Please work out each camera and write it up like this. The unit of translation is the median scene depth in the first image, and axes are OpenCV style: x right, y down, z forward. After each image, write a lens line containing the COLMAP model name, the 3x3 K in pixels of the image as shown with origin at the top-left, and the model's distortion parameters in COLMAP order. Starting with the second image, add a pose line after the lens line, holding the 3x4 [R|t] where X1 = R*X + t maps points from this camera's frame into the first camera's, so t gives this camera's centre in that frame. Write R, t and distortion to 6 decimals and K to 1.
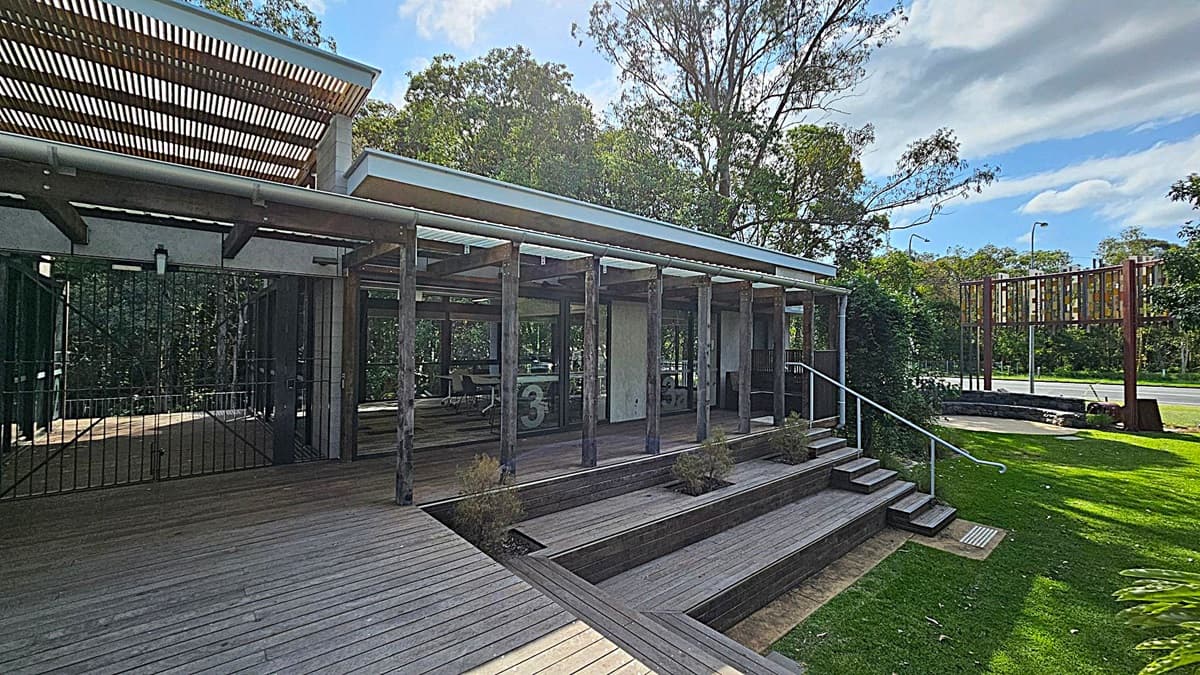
lens RADIAL K [[491.5, 0, 594.2], [0, 491.5, 332.6], [0, 0, 1]] dist [-0.000417, 0.000450]
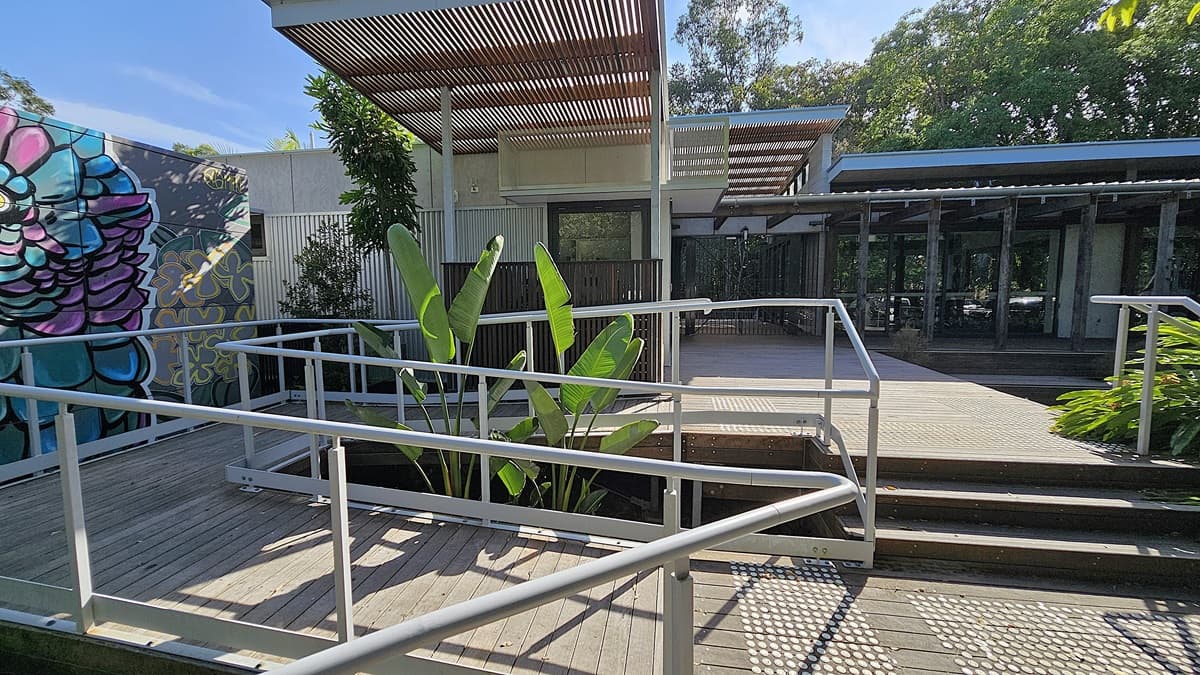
lens RADIAL K [[486.6, 0, 593.0], [0, 486.6, 335.6], [0, 0, 1]] dist [-0.000277, -0.000575]
pose [[0.652849, 0.052361, -0.755676, 0.264781], [0.032504, 0.994753, 0.097008, 0.058633], [0.756790, -0.087895, 0.647722, -0.752511]]
